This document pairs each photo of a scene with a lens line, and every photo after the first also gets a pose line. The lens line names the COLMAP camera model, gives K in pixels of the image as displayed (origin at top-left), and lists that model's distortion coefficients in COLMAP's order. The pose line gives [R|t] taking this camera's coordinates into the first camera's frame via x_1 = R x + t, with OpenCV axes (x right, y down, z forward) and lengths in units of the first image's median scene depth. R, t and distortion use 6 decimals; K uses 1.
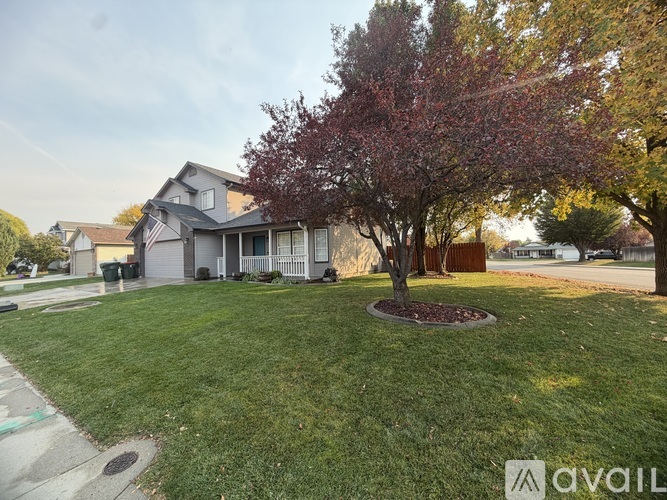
lens RADIAL K [[266.4, 0, 331.3], [0, 266.4, 254.5], [0, 0, 1]] dist [0.000861, -0.000193]
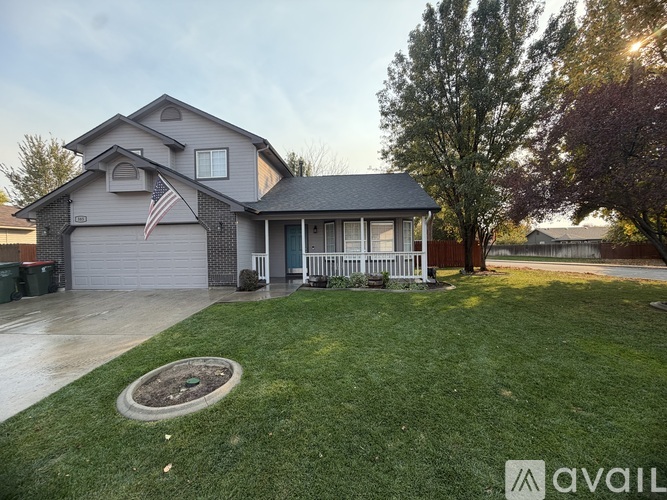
lens RADIAL K [[266.4, 0, 330.5], [0, 266.4, 251.3], [0, 0, 1]] dist [0.000861, -0.000193]
pose [[0.870159, 0.007278, 0.492717, -0.597245], [-0.014136, 0.999848, 0.010197, -0.004687], [-0.492568, -0.015838, 0.870130, 0.331564]]
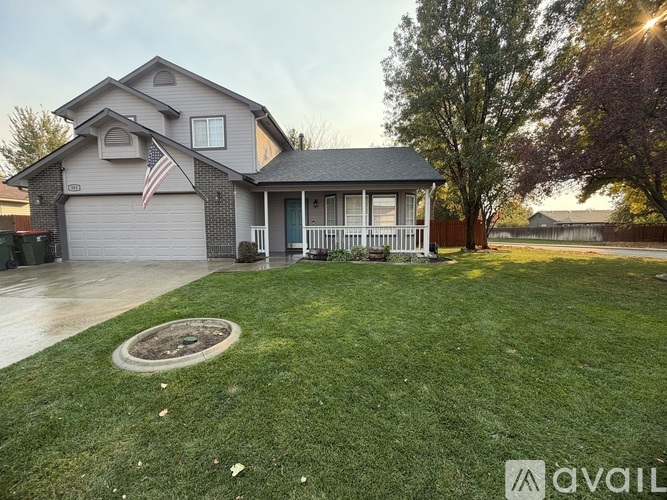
lens RADIAL K [[266.4, 0, 330.6], [0, 266.4, 251.3], [0, 0, 1]] dist [0.000861, -0.000193]
pose [[0.870139, -0.016527, 0.492529, -0.592971], [-0.023599, 0.996894, 0.075143, 0.018737], [-0.492241, -0.077008, 0.867046, 0.340830]]
